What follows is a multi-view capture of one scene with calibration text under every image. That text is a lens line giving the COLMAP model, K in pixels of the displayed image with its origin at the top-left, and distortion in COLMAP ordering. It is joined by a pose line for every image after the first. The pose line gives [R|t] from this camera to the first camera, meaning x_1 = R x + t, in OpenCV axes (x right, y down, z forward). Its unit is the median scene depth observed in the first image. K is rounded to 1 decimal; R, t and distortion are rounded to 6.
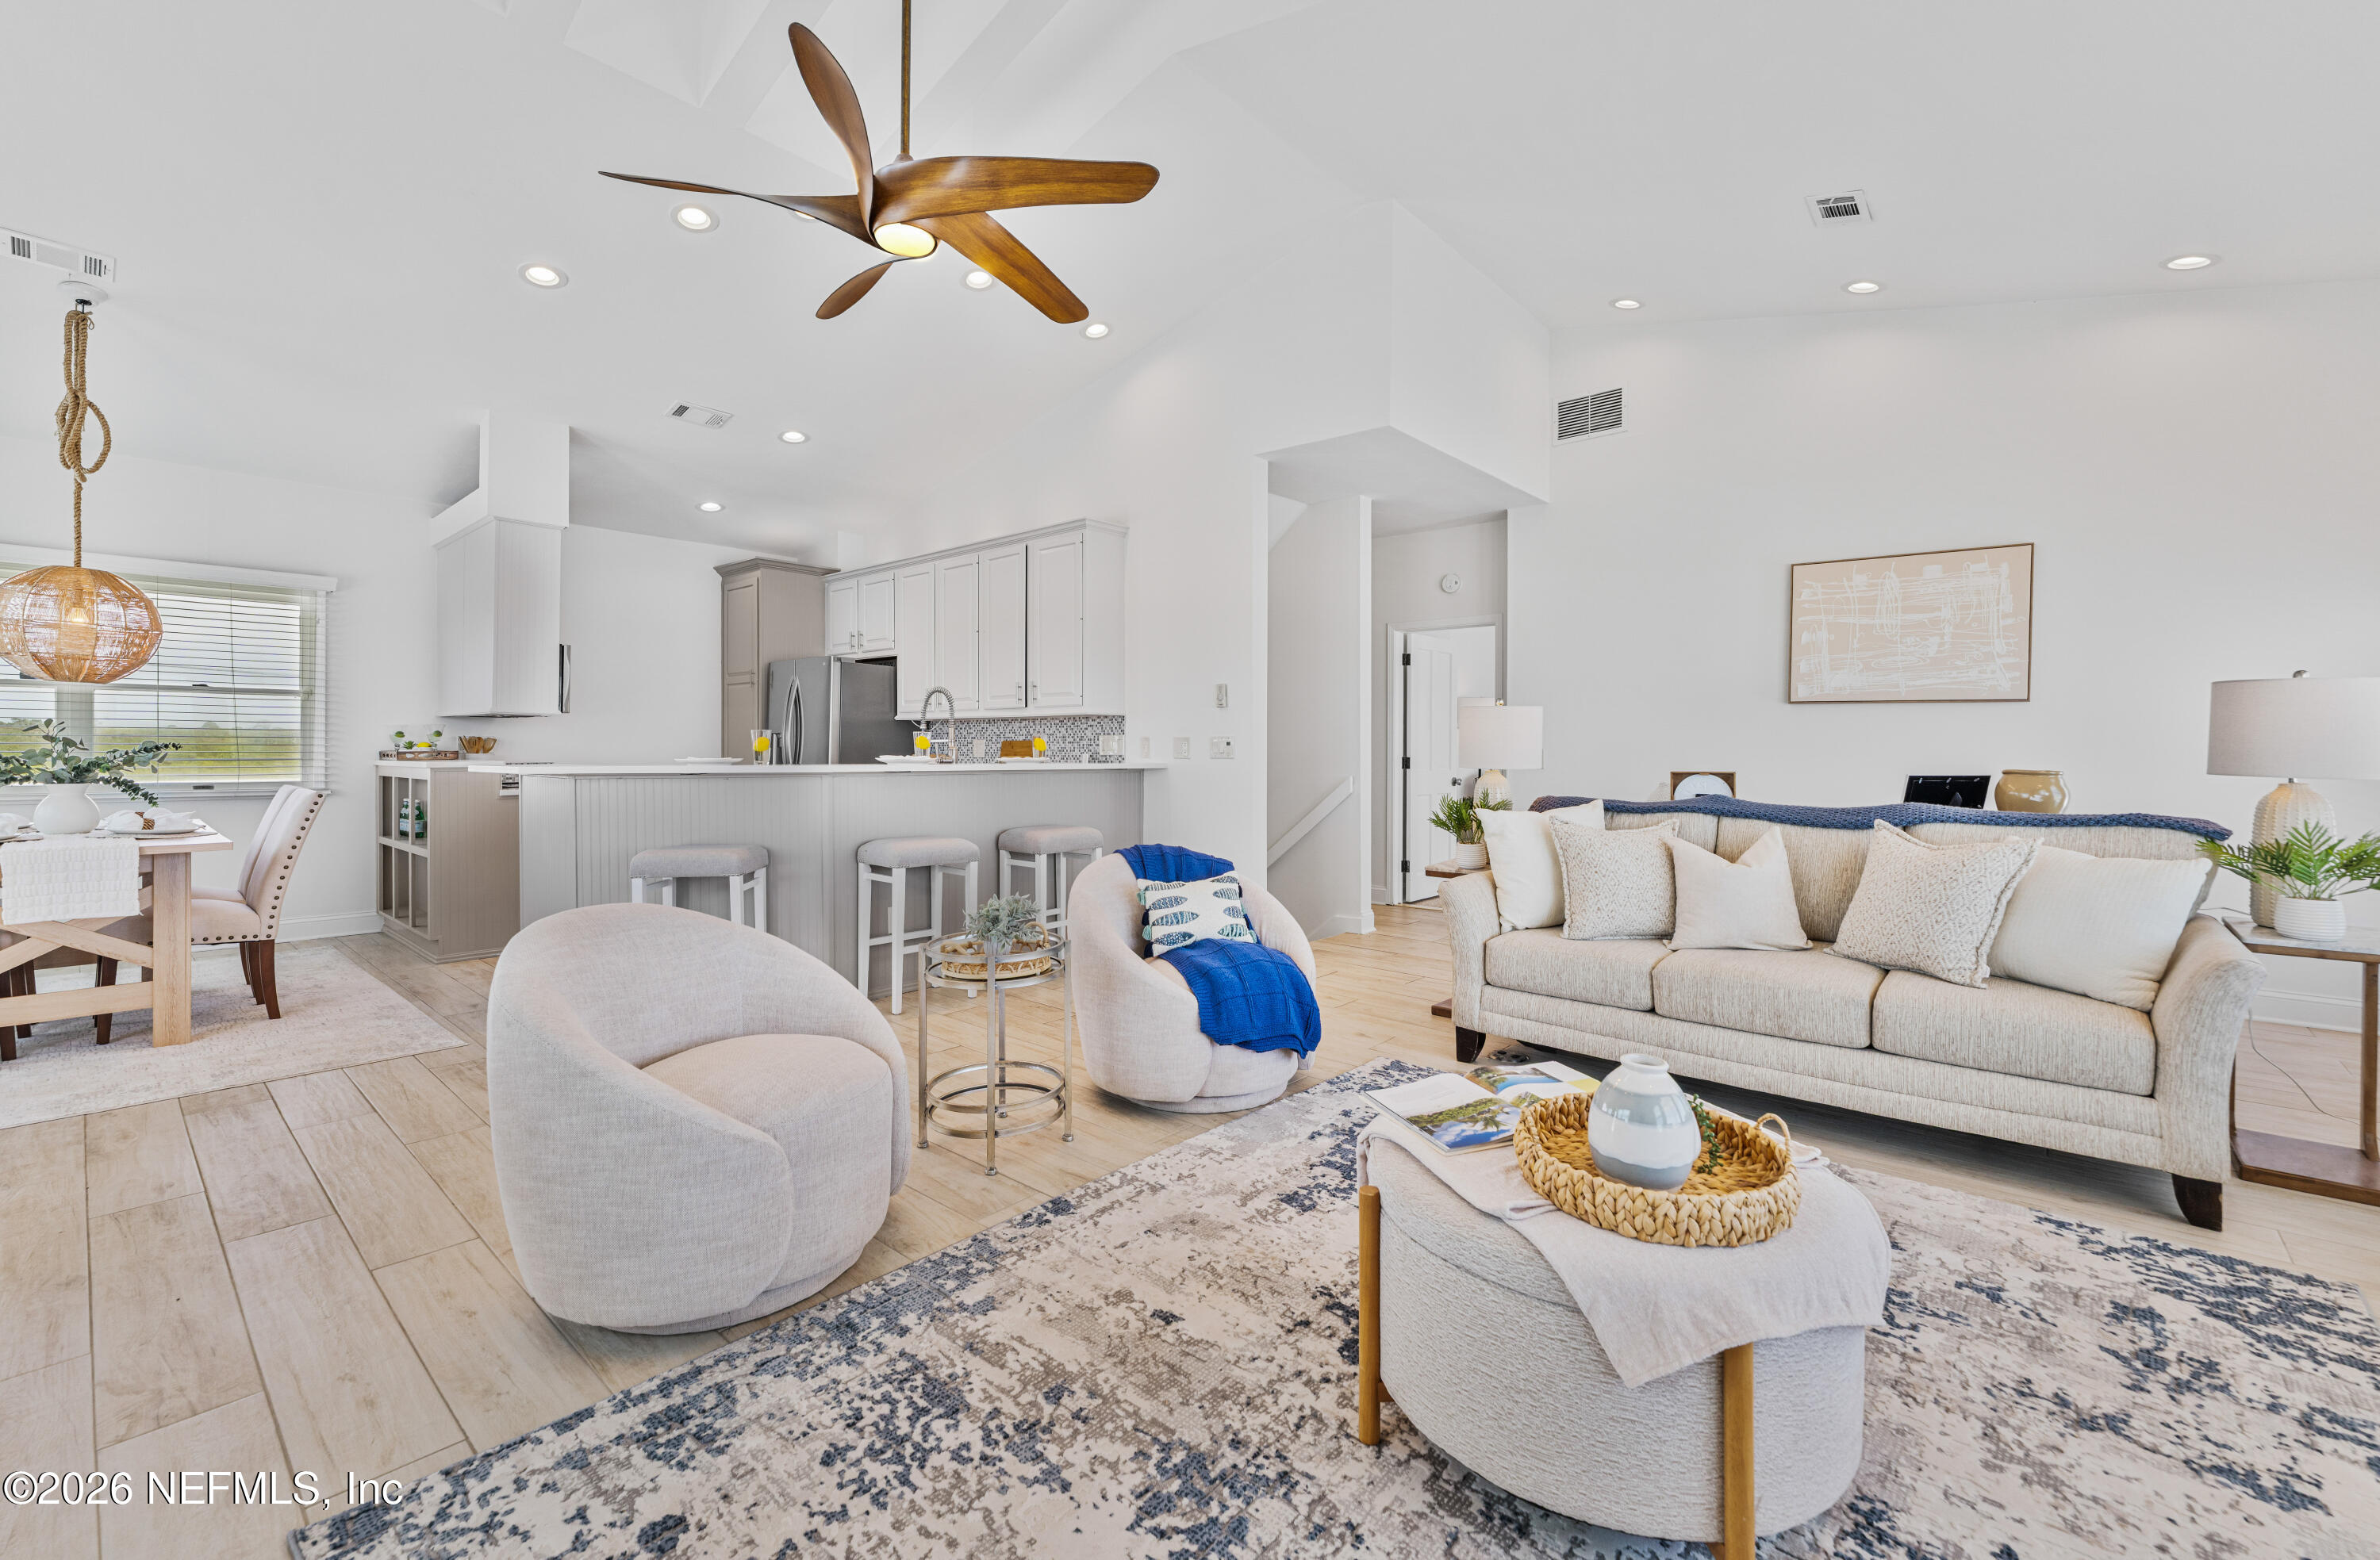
lens RADIAL K [[989.5, 0, 1196.0], [0, 989.5, 750.8], [0, 0, 1]] dist [-0.004229, 0.000604]
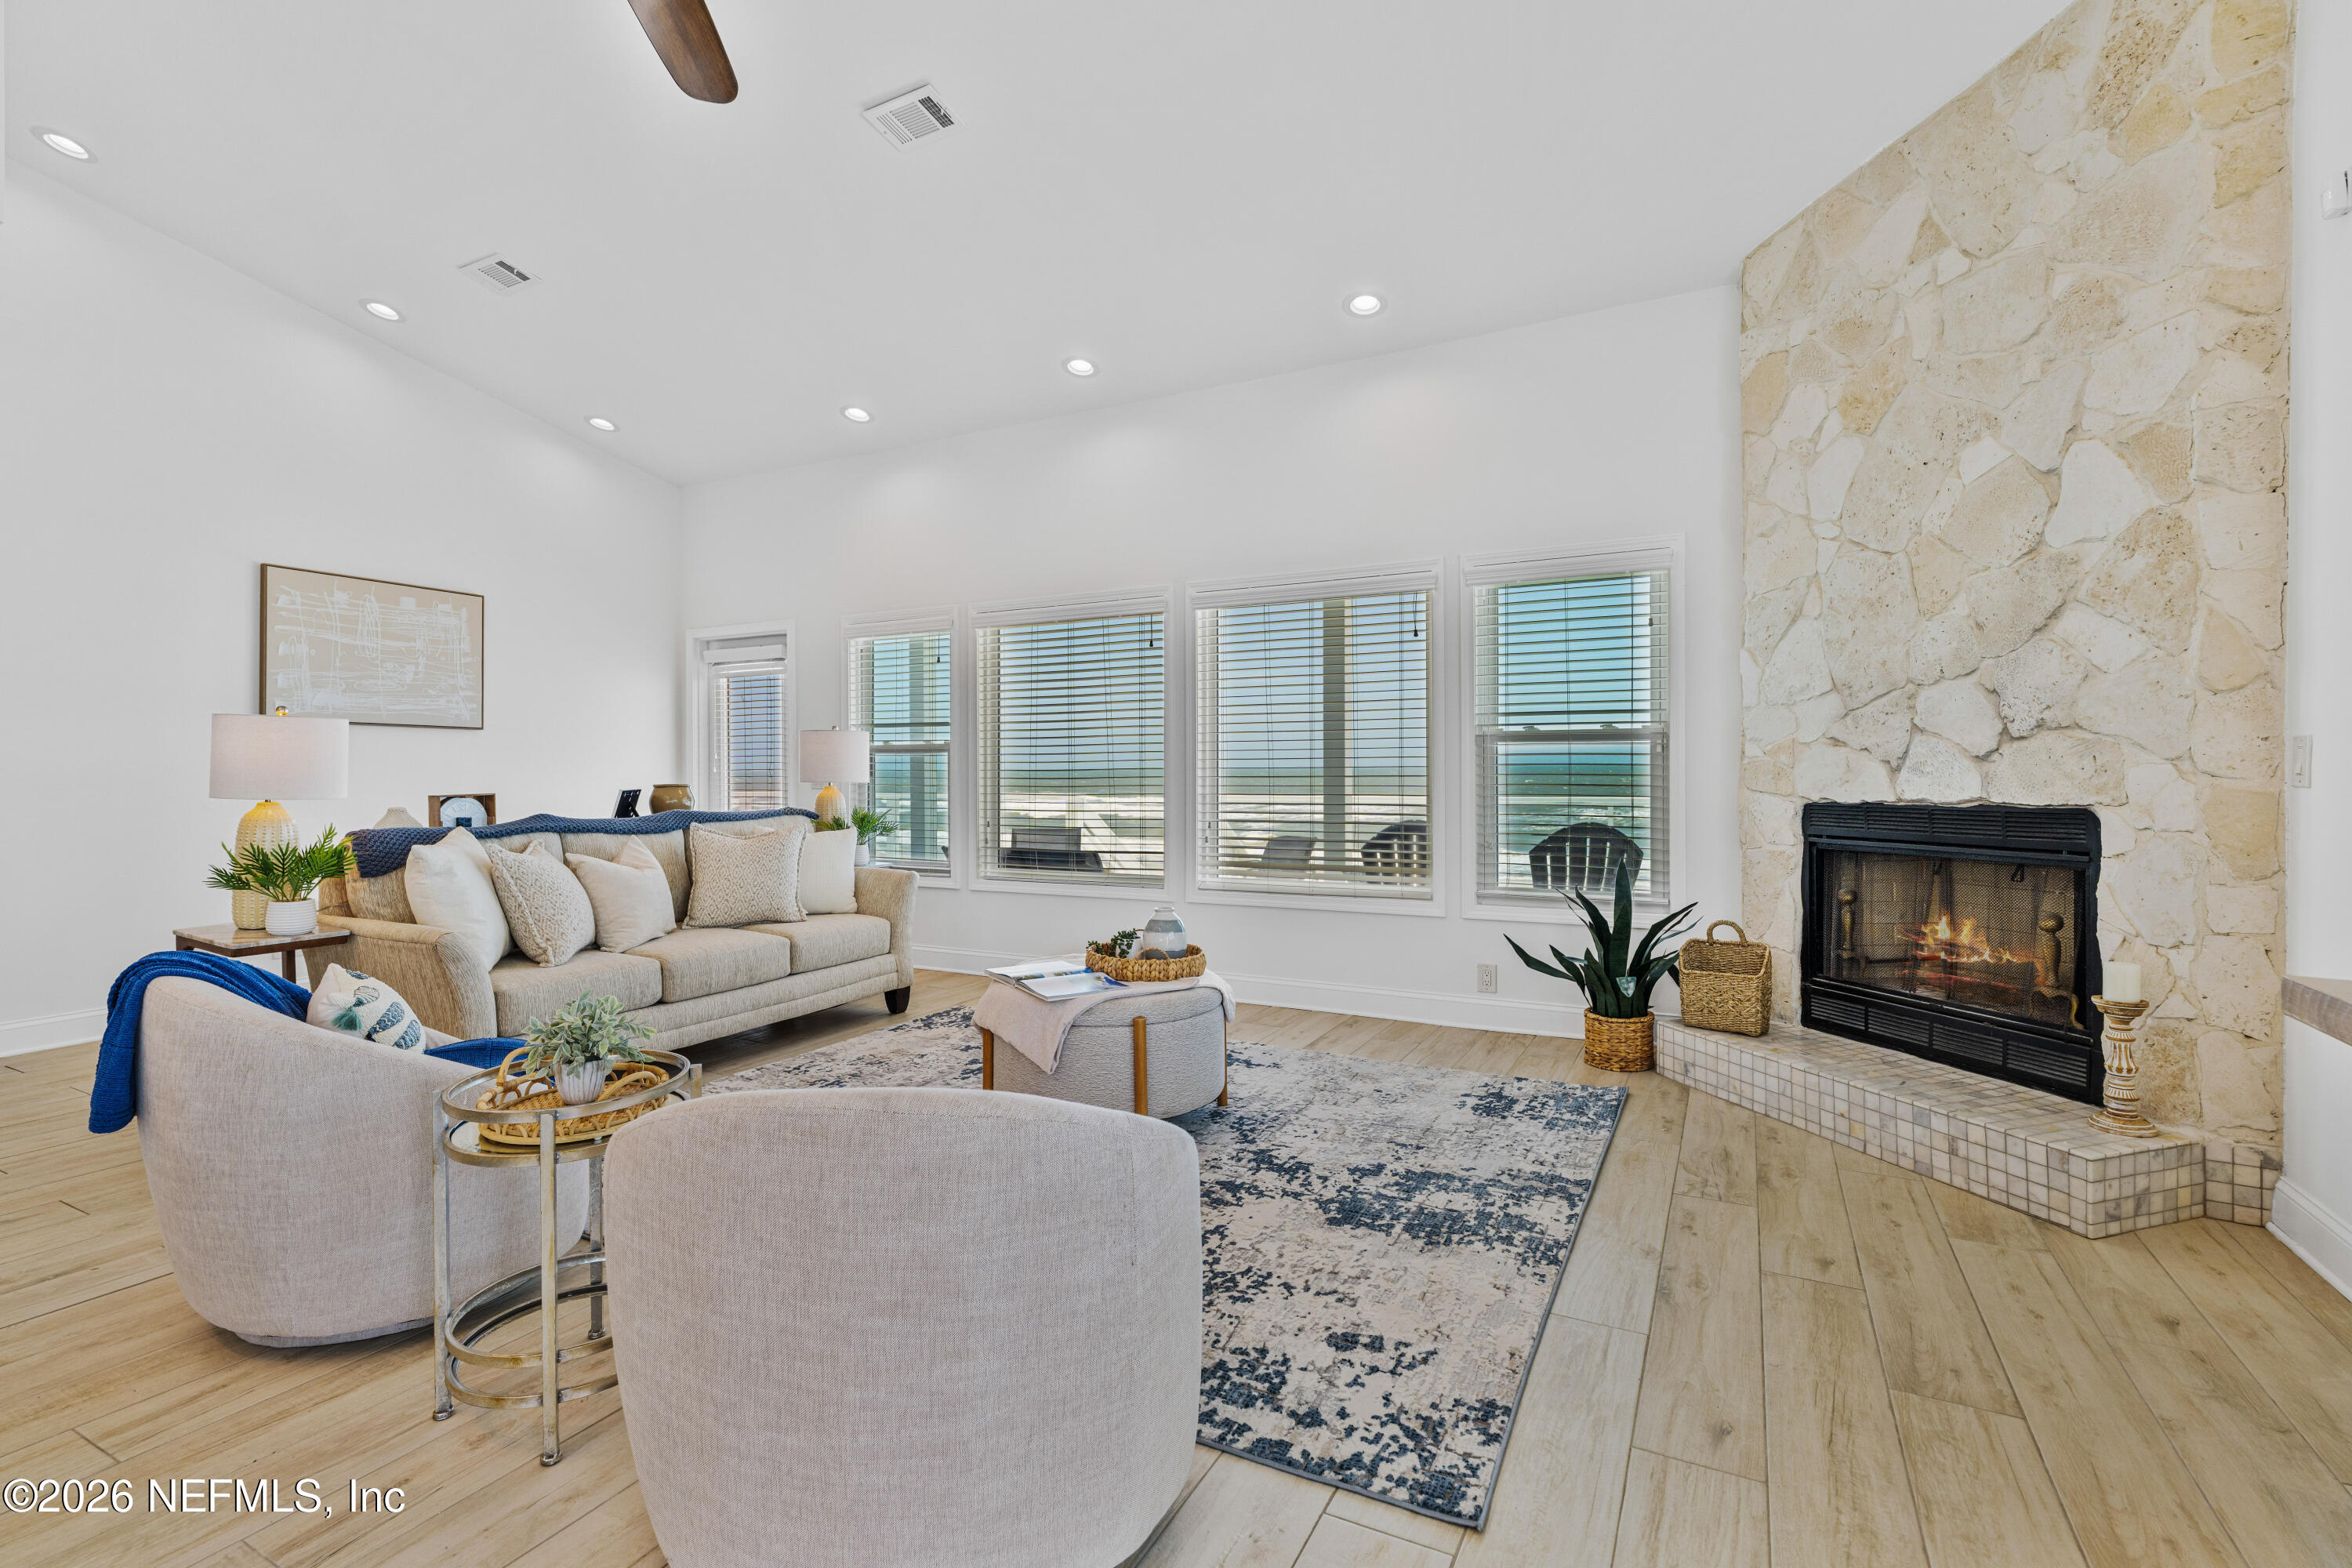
lens RADIAL K [[1061.7, 0, 1188.9], [0, 1061.7, 774.4], [0, 0, 1]] dist [-0.002024, 0.001157]
pose [[-0.231628, -0.009559, 0.972758, -0.560216], [0.008652, 0.999892, 0.011885, -0.004081], [-0.972766, 0.011169, -0.231520, 0.449812]]
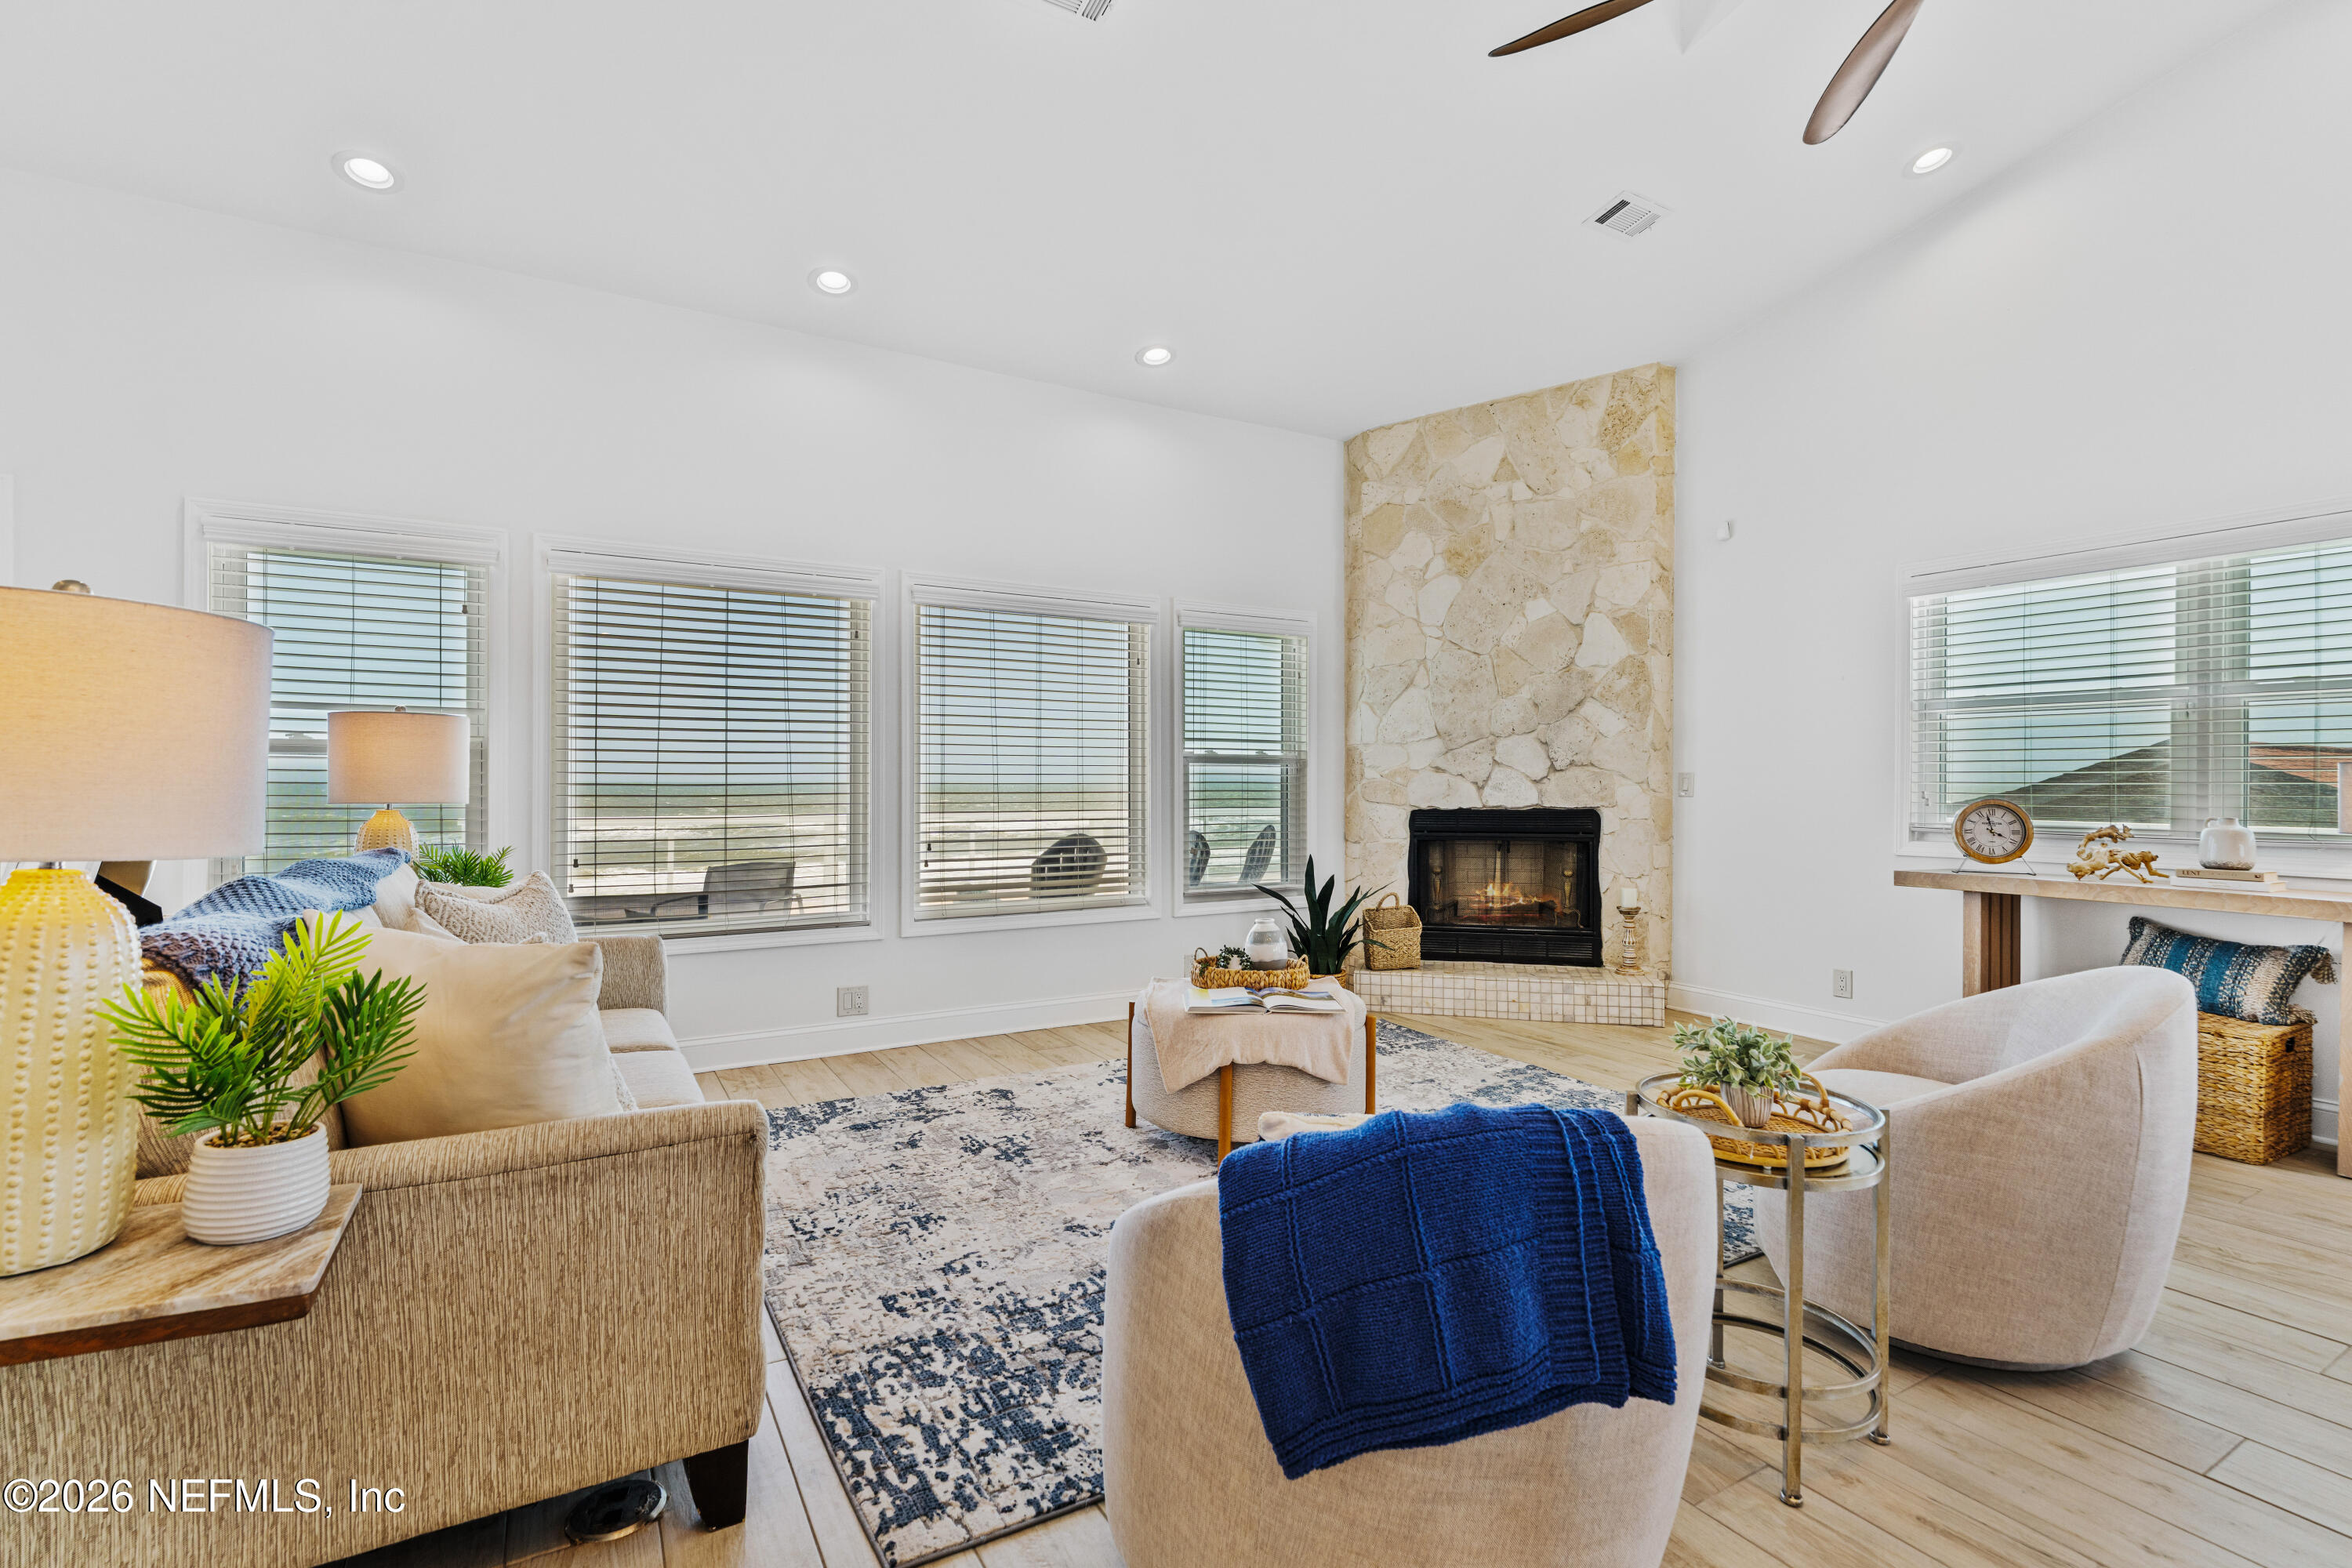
lens RADIAL K [[1061.7, 0, 1177.9], [0, 1061.7, 786.3], [0, 0, 1]] dist [-0.002024, 0.001157]
pose [[-0.946989, -0.007329, 0.321183, -0.041767], [-0.005021, 0.999955, 0.008012, -0.004059], [-0.321227, 0.005974, -0.946983, 1.018194]]
